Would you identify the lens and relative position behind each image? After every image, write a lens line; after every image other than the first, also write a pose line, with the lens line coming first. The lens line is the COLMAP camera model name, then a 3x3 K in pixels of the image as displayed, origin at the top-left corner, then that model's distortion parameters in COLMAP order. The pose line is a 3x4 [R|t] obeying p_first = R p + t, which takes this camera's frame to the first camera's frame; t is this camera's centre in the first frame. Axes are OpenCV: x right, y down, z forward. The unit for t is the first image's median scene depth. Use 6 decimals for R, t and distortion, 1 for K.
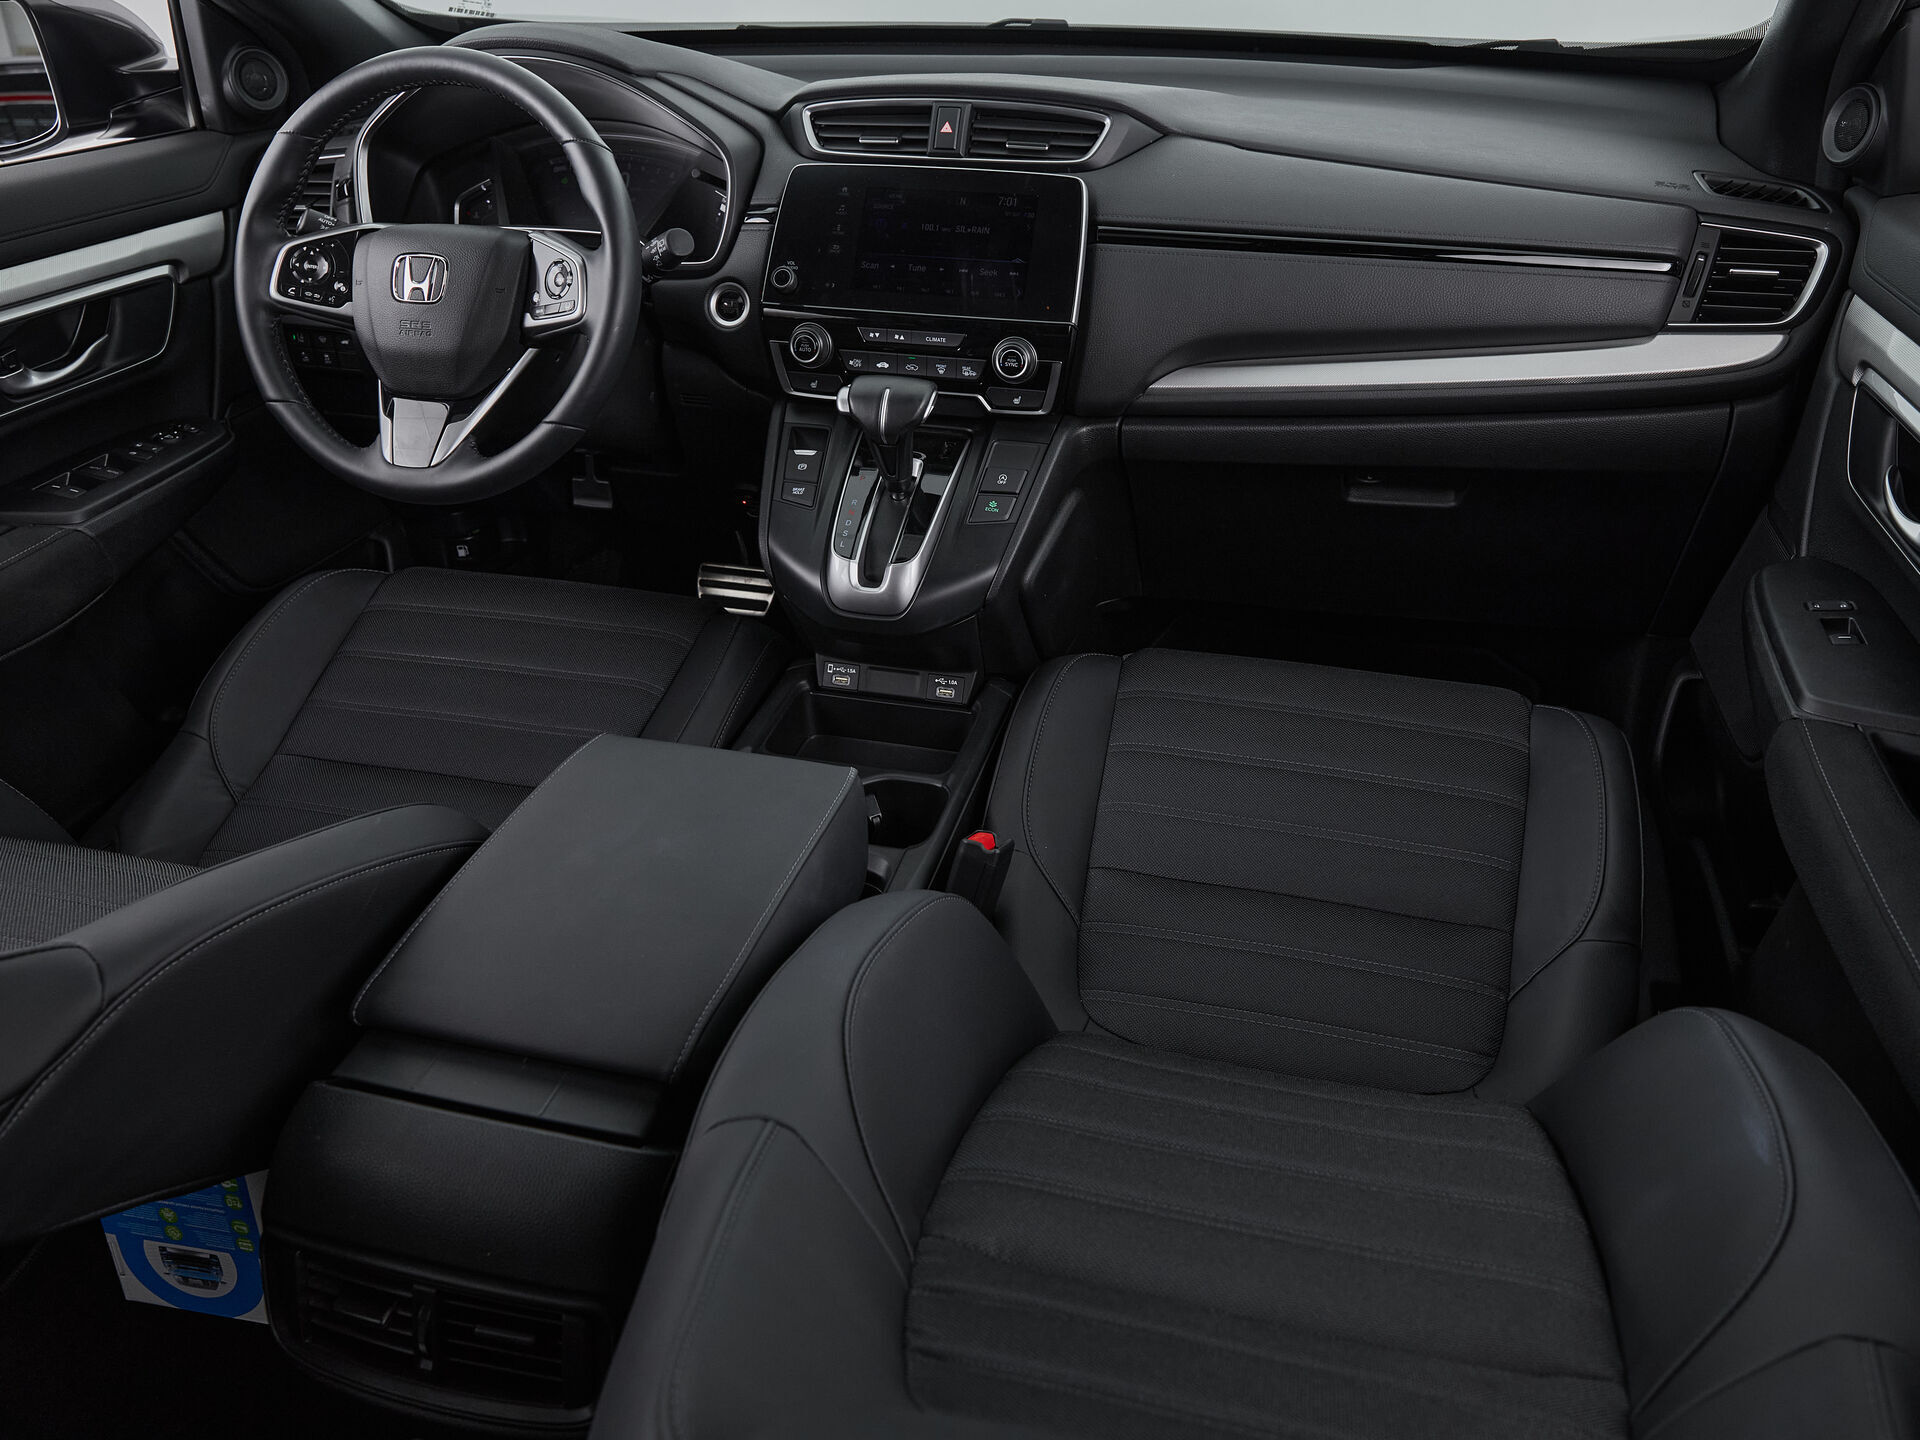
lens RADIAL K [[1454.5, 0, 976.3], [0, 1454.5, 717.2], [0, 0, 1]] dist [-0.006362, -0.001147]
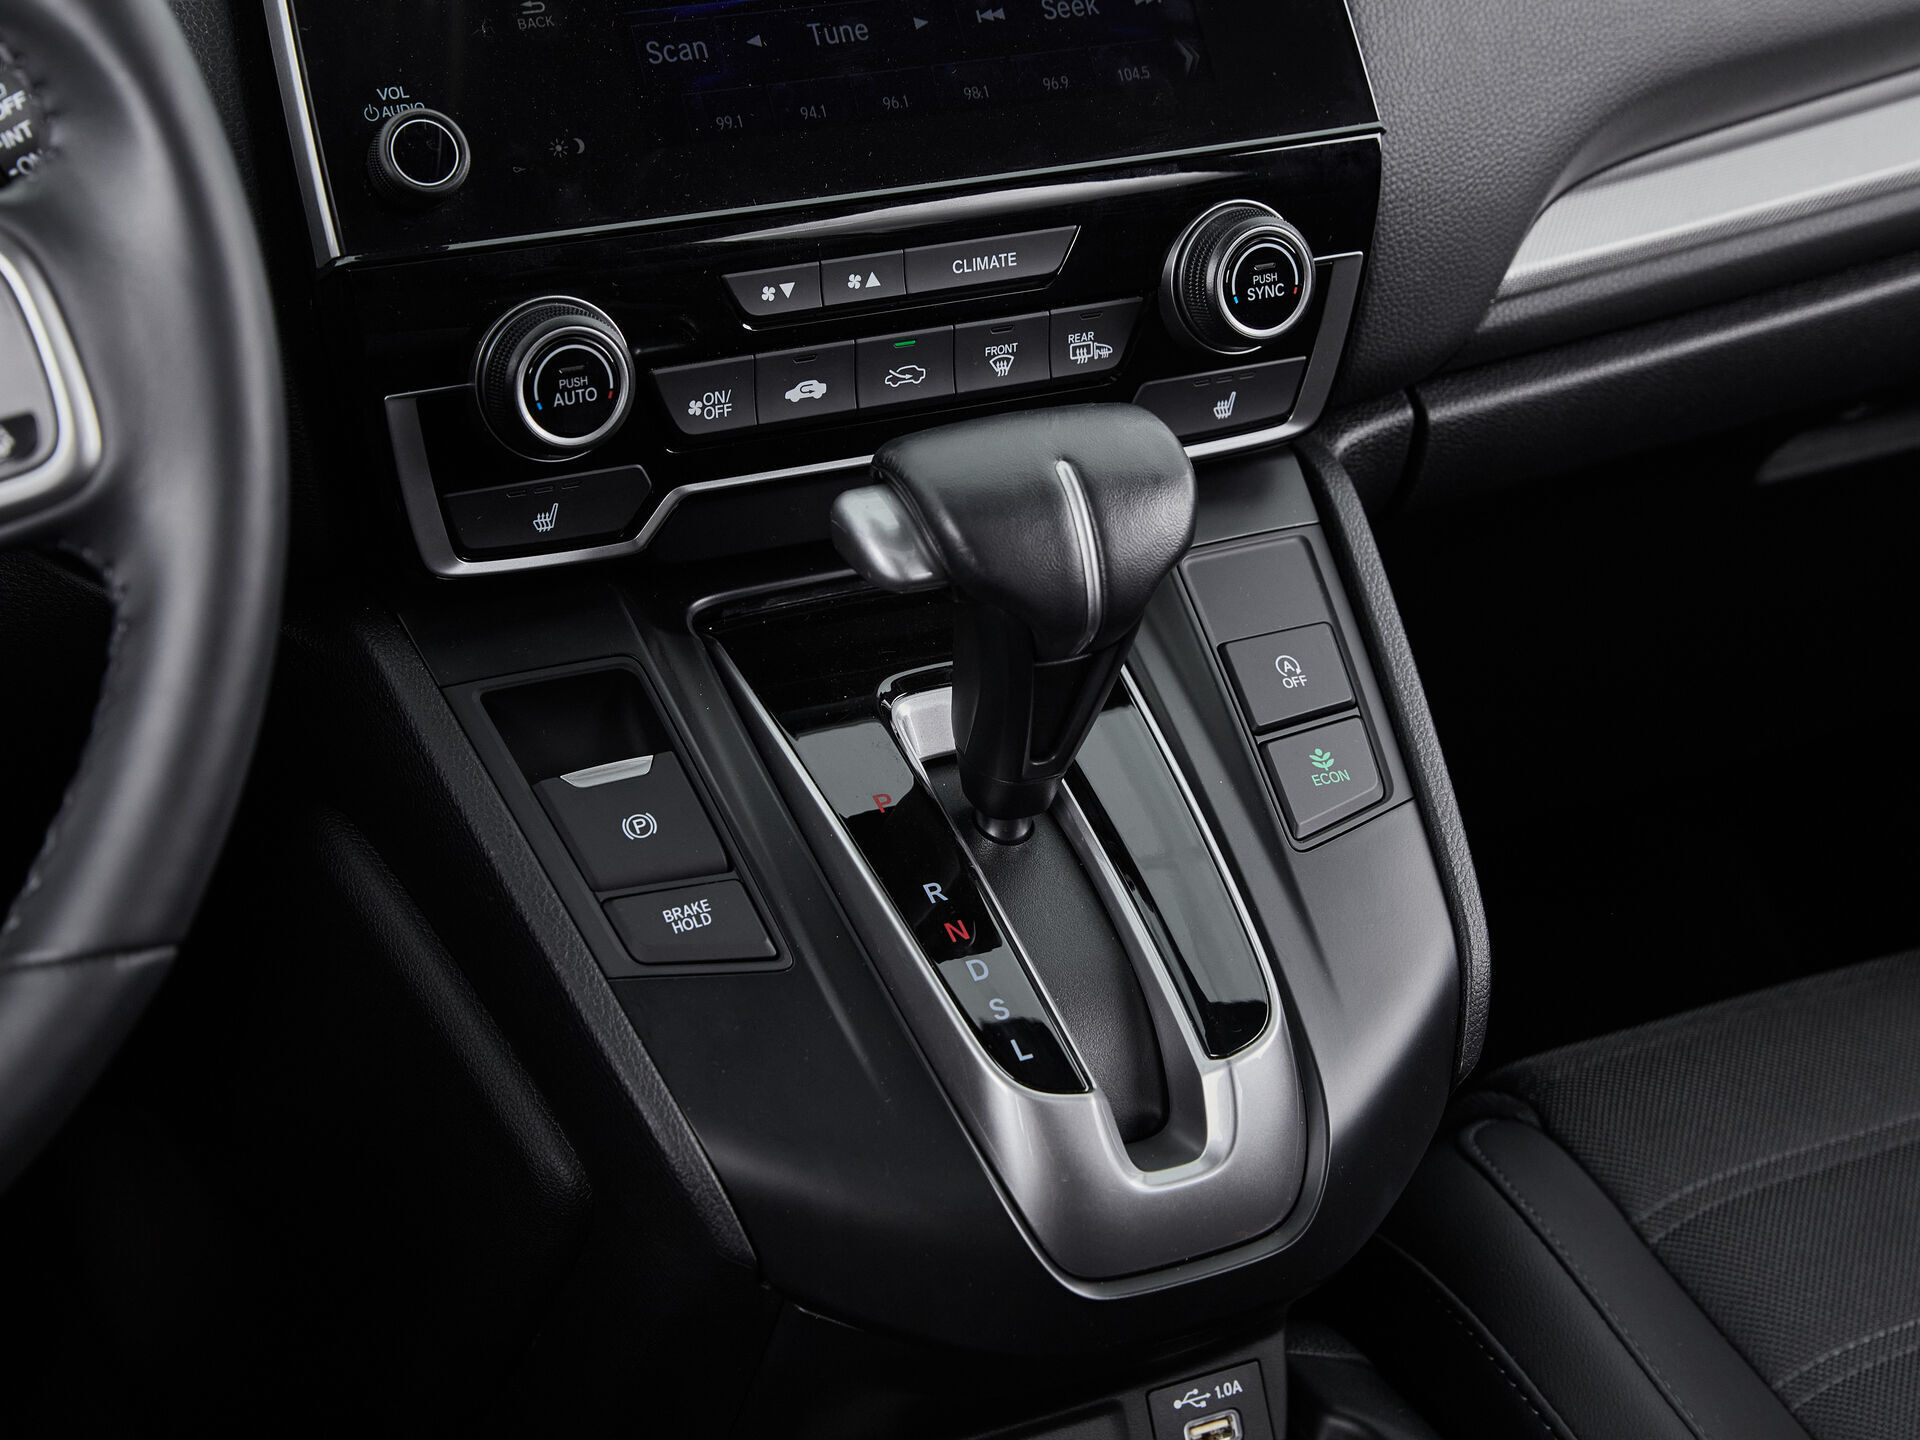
lens RADIAL K [[3965.4, 0, 960.0], [0, 3965.4, 720.0], [0, 0, 1]] dist [-0.037657, -0.322916]
pose [[0.738252, -0.266425, 0.619678, -0.525166], [0.315135, 0.948495, 0.032361, -0.199012], [-0.596384, 0.171392, 0.784188, 0.407592]]
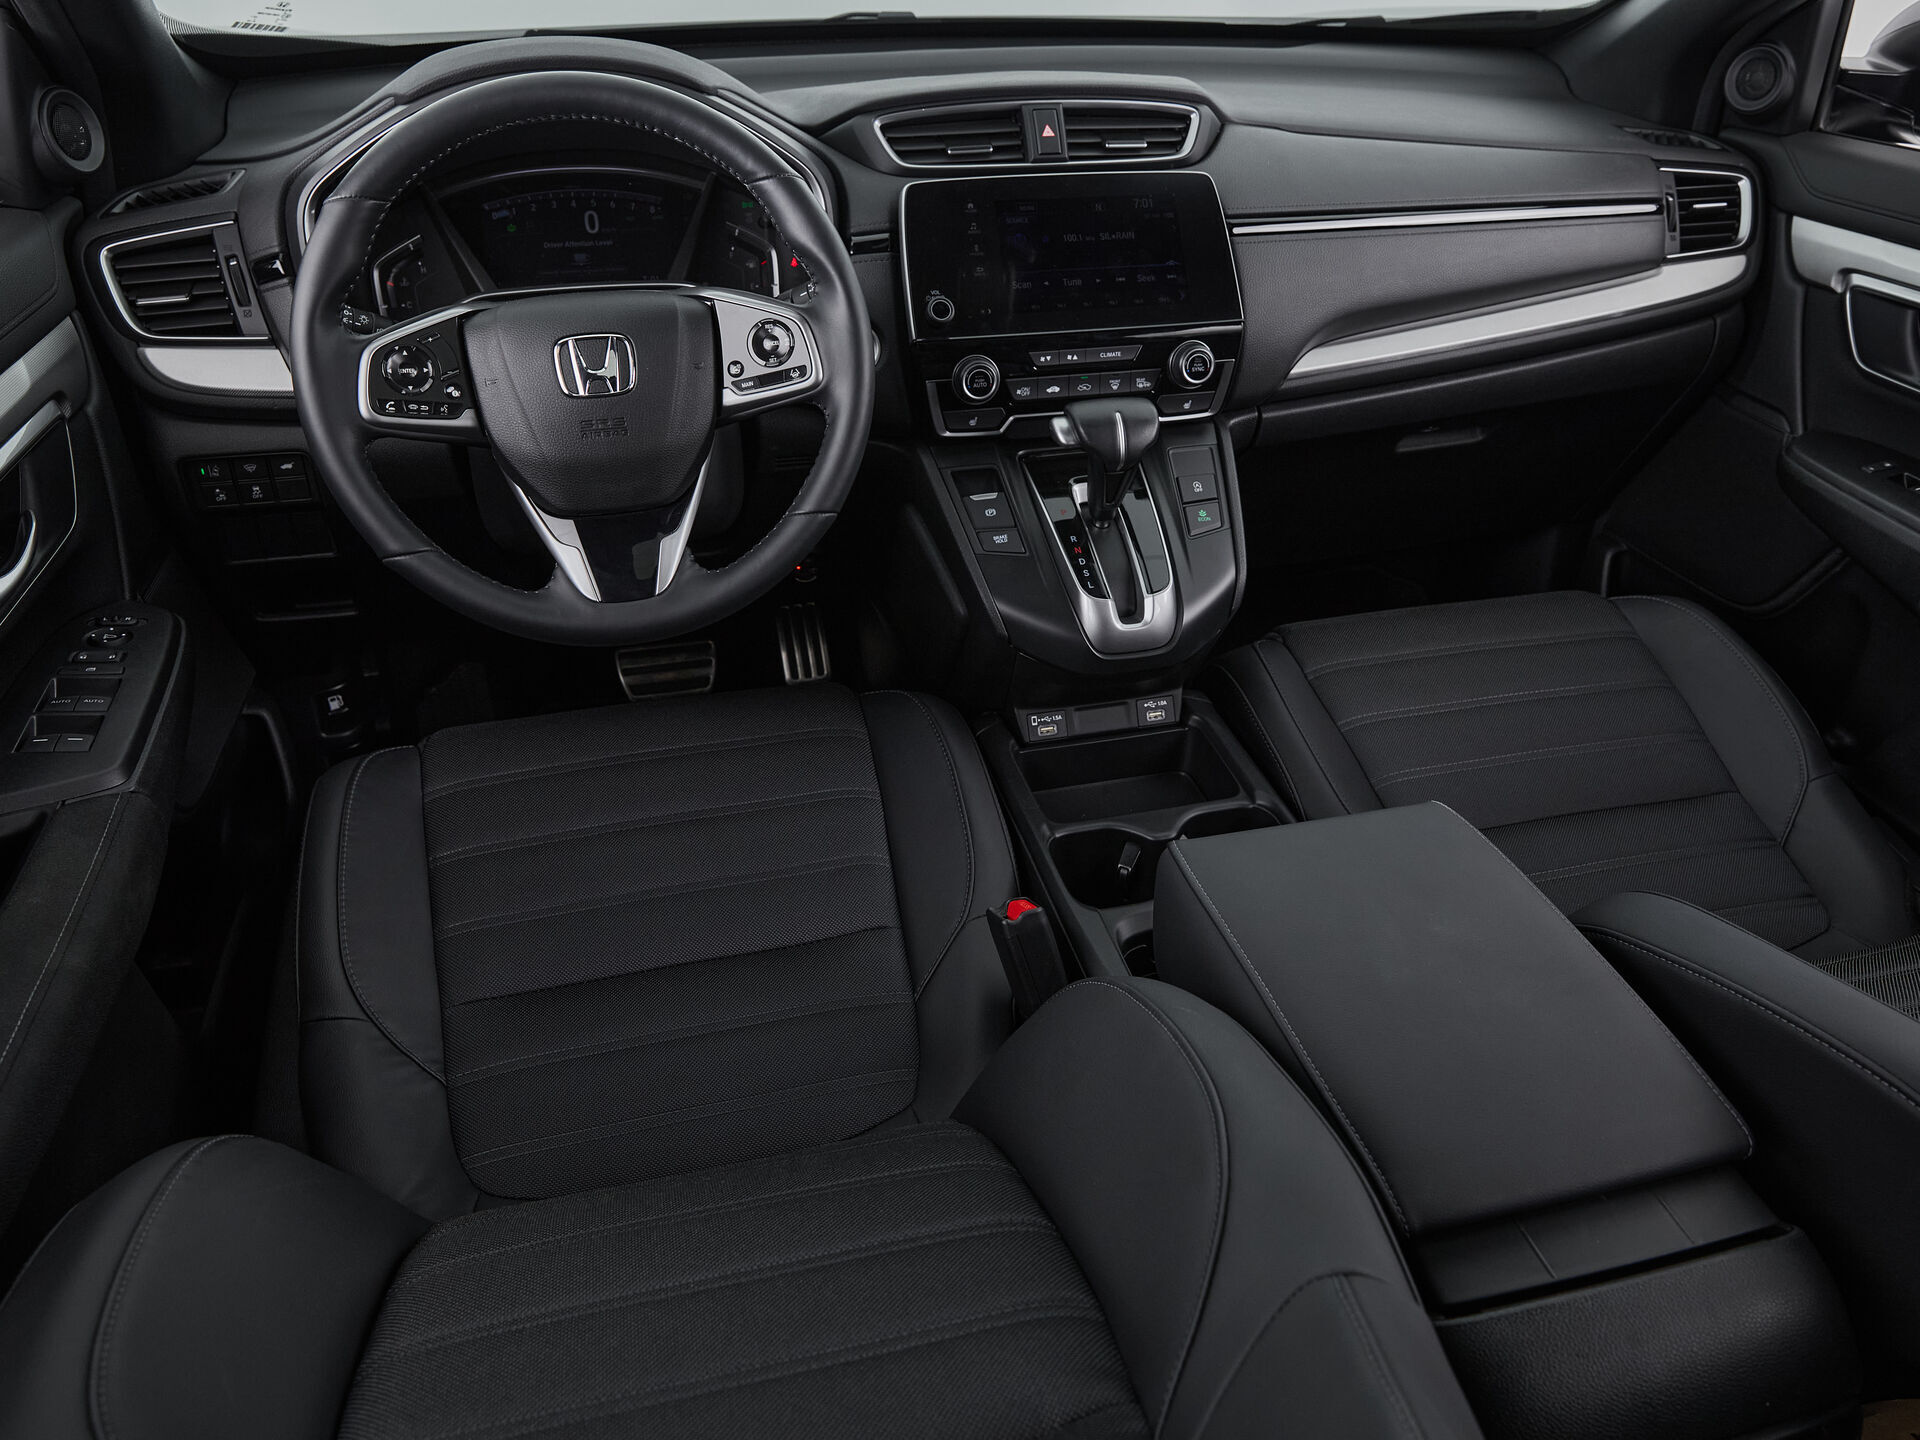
lens RADIAL K [[1421.5, 0, 972.5], [0, 1421.5, 695.6], [0, 0, 1]] dist [-0.005344, -0.004597]
pose [[0.870931, -0.238545, 0.429623, -0.549109], [0.235022, 0.970001, 0.062149, -0.121127], [-0.431560, 0.046843, 0.900867, 0.212033]]
